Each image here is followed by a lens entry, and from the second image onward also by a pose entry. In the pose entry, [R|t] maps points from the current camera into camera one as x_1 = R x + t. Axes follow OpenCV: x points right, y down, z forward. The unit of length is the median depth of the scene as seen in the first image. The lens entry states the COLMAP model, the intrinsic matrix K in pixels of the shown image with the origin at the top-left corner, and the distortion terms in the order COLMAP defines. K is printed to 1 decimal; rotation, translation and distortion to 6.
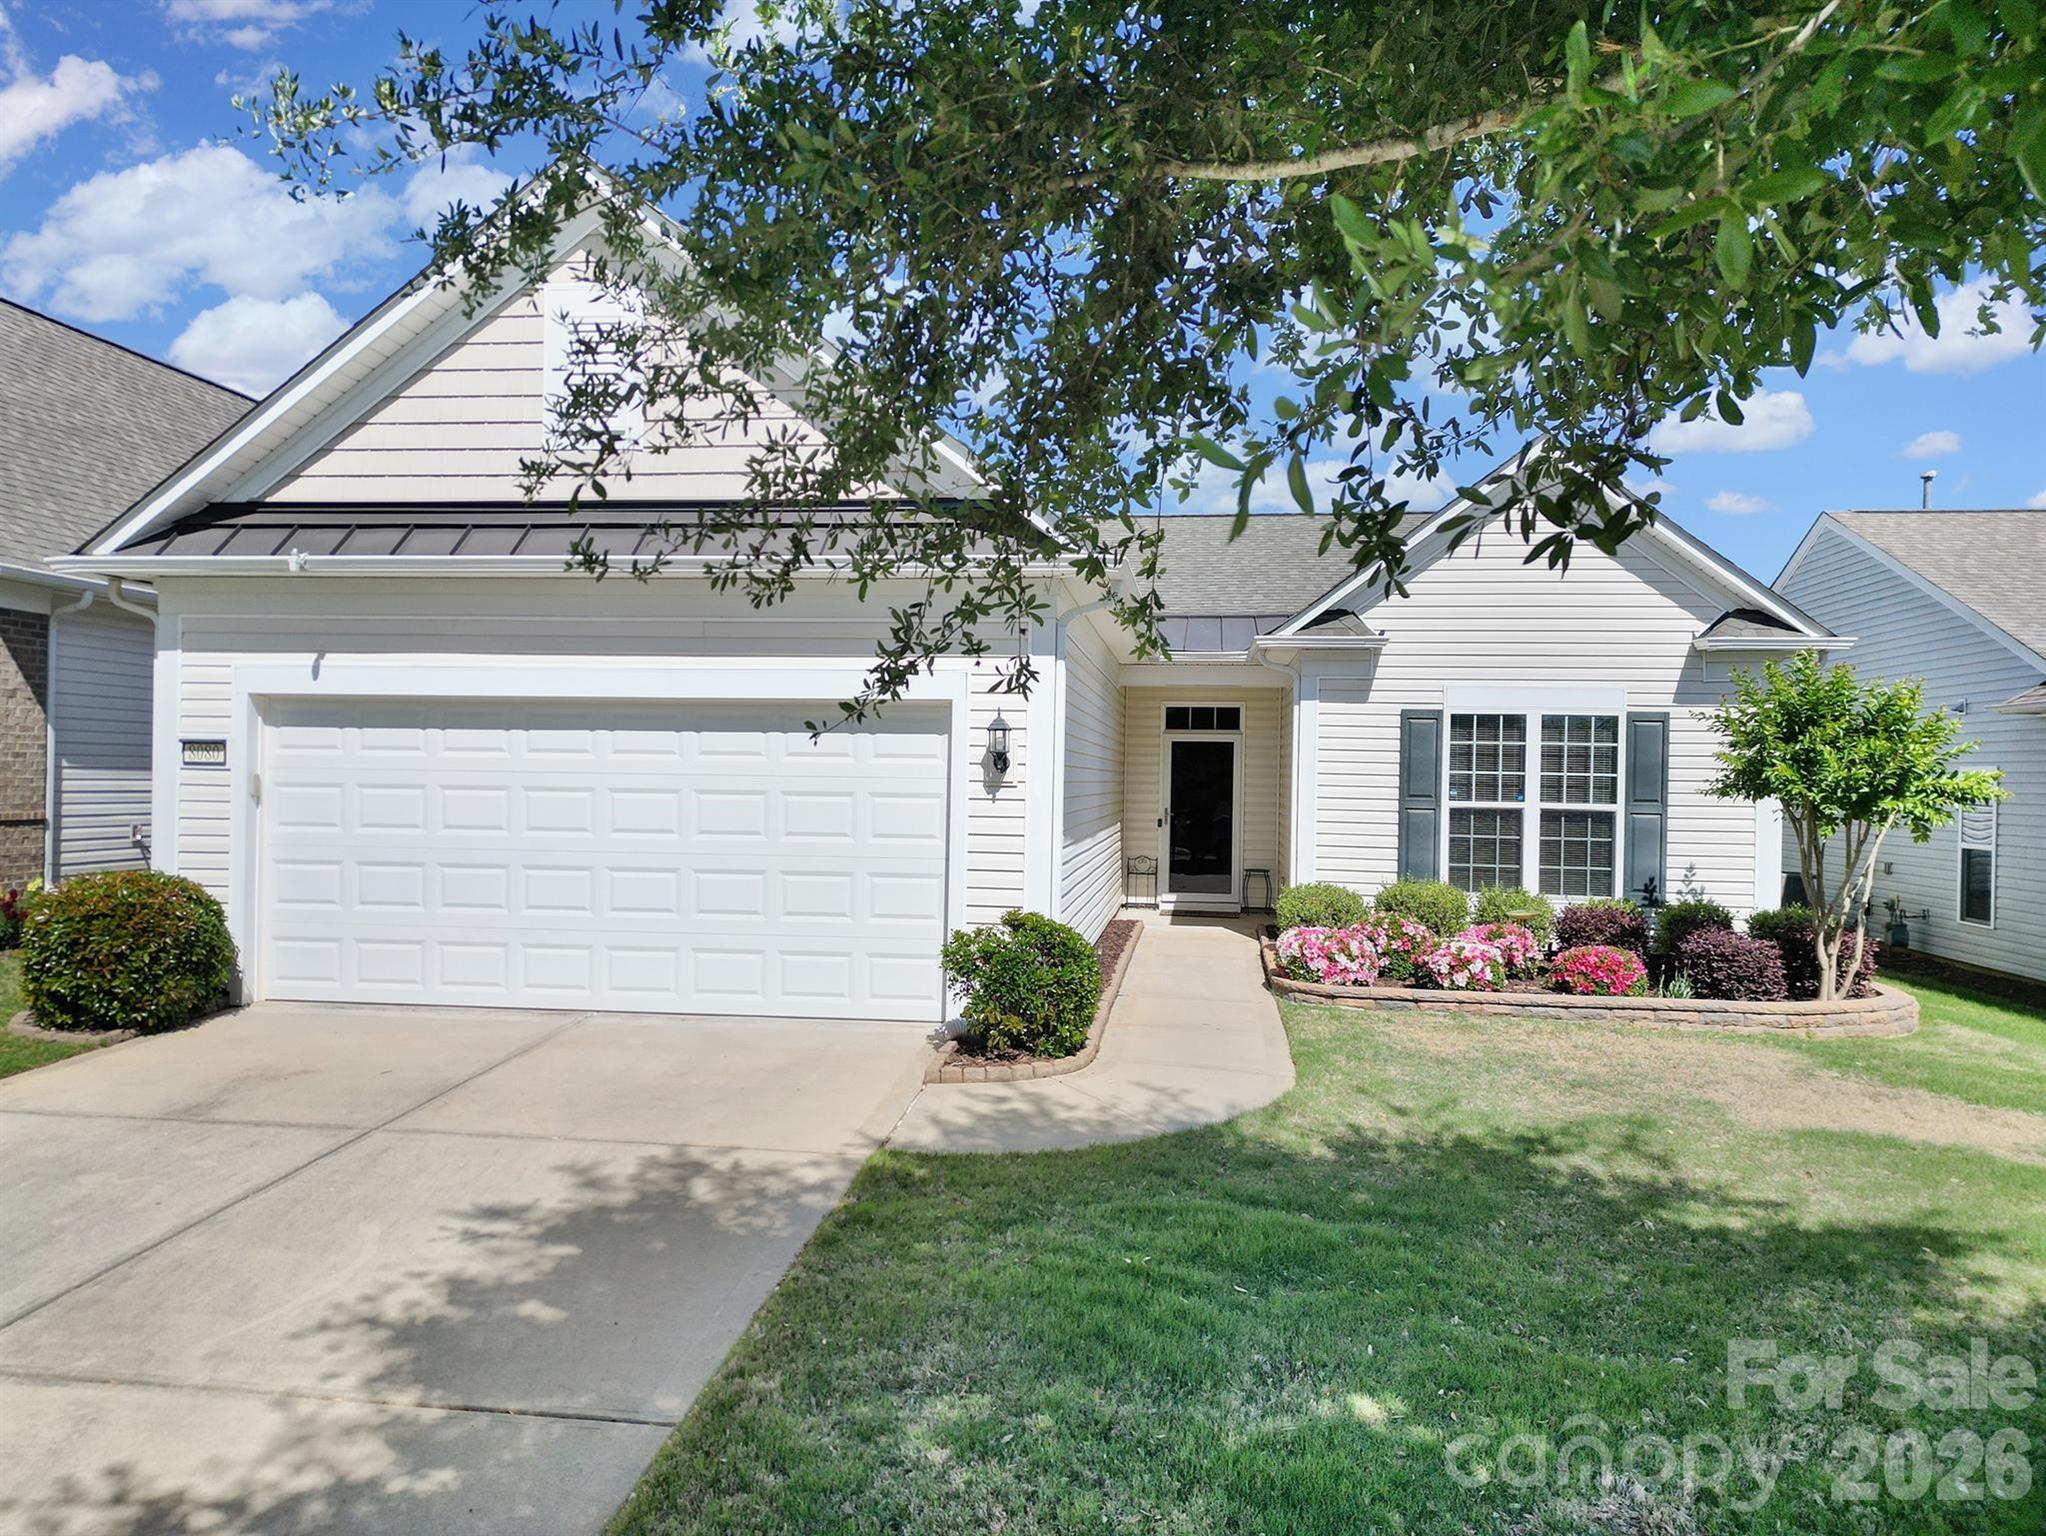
lens RADIAL K [[1414.8, 0, 1018.4], [0, 1414.8, 778.3], [0, 0, 1]] dist [0.003777, -0.003471]
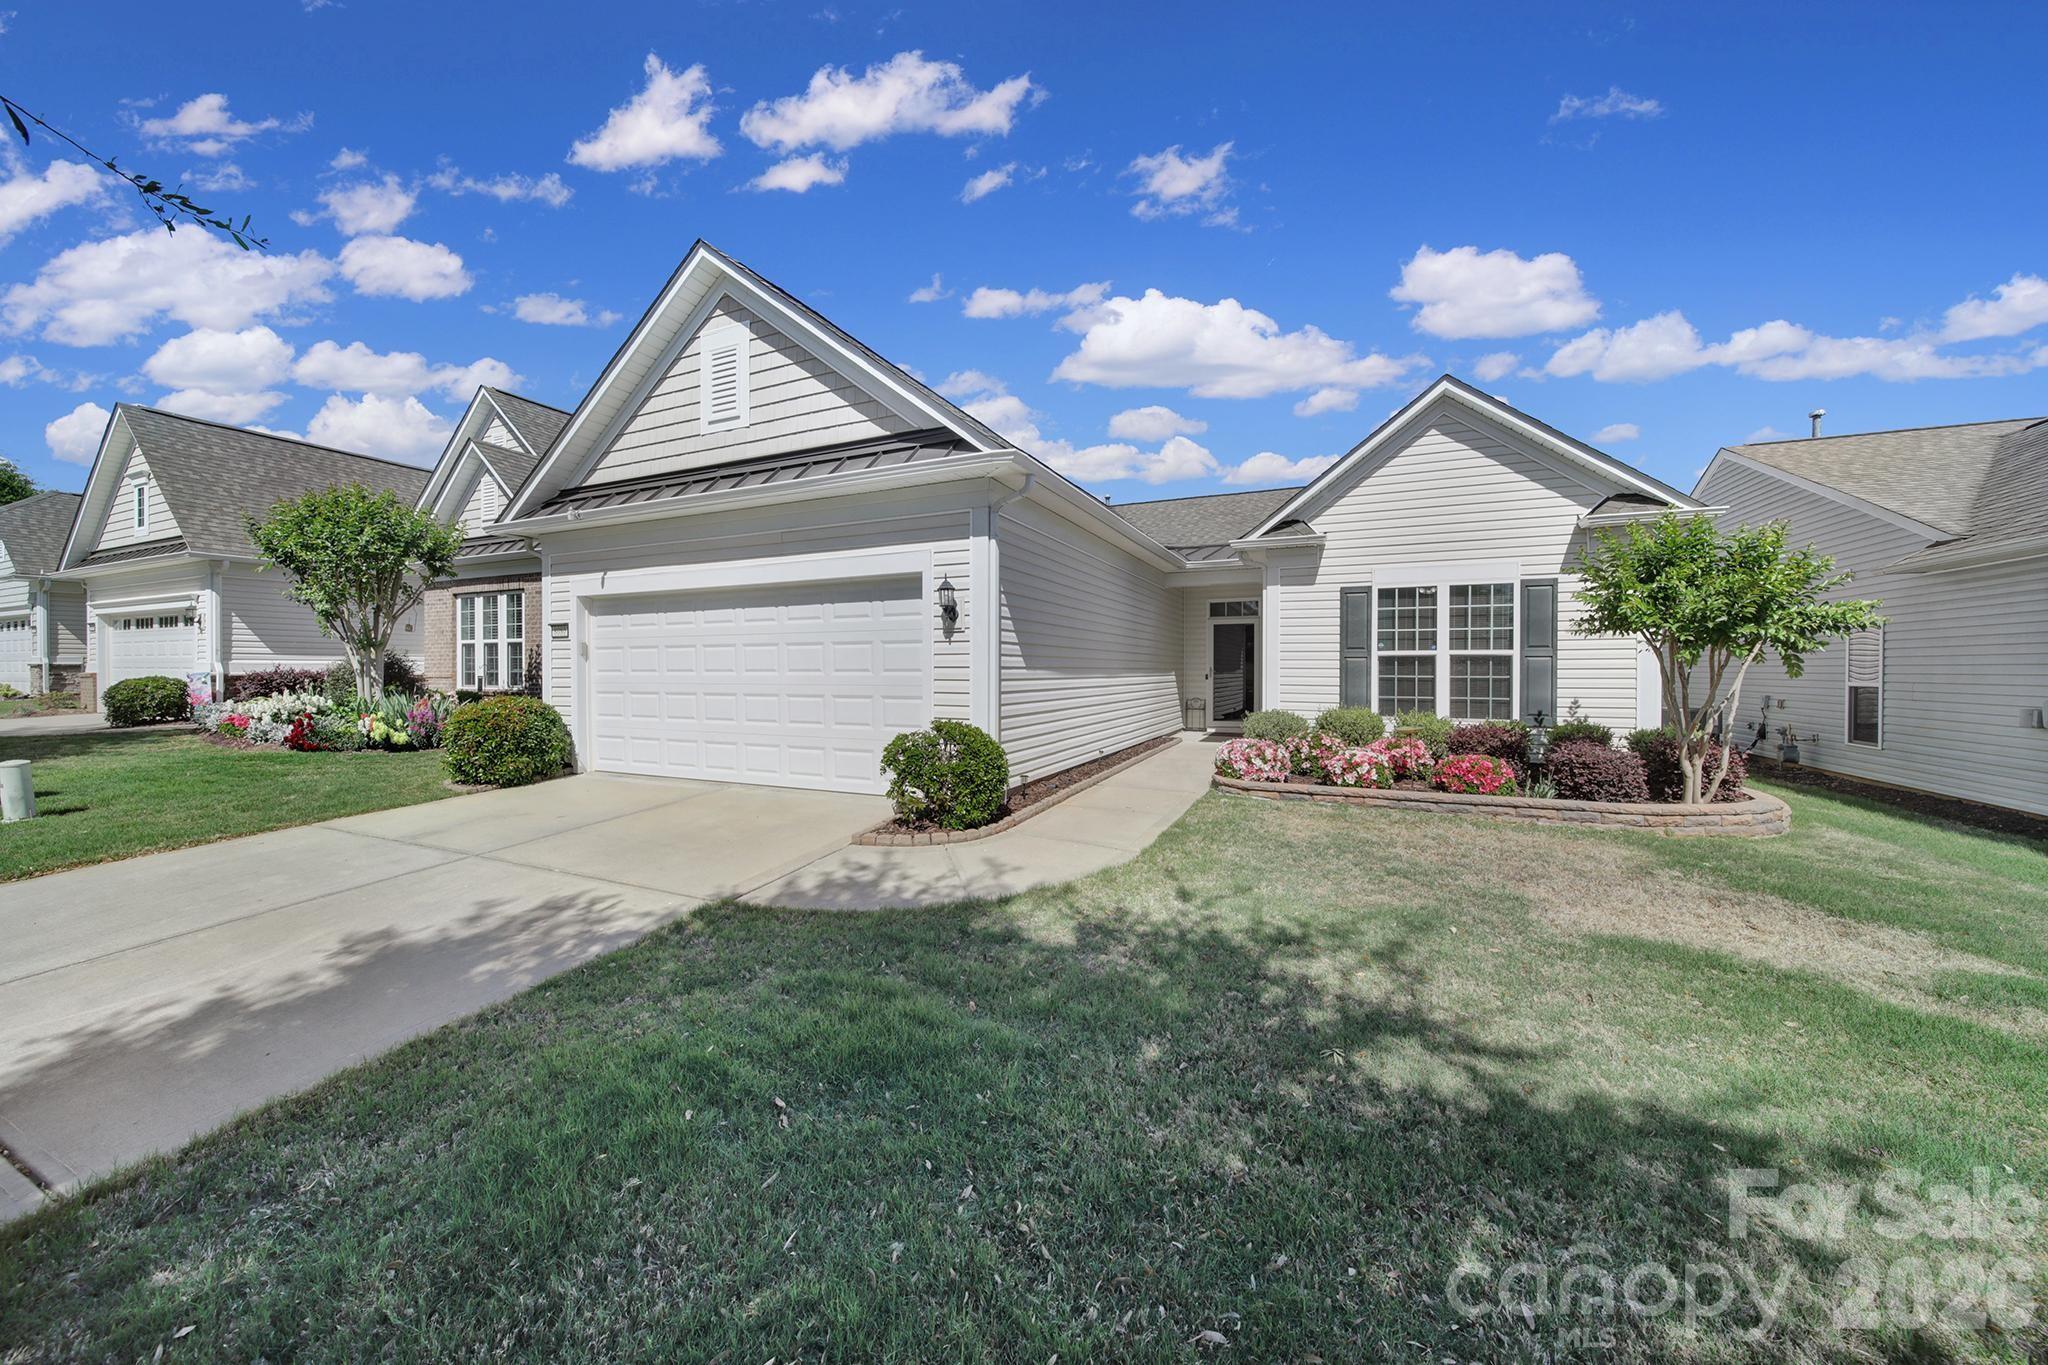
lens RADIAL K [[721.6, 0, 1030.0], [0, 721.6, 673.0], [0, 0, 1]] dist [-0.000612, -0.000138]
pose [[0.962955, -0.017108, -0.269119, 0.198858], [0.017569, 0.999845, -0.000695, 0.038336], [0.269090, -0.004059, 0.963107, 0.268930]]
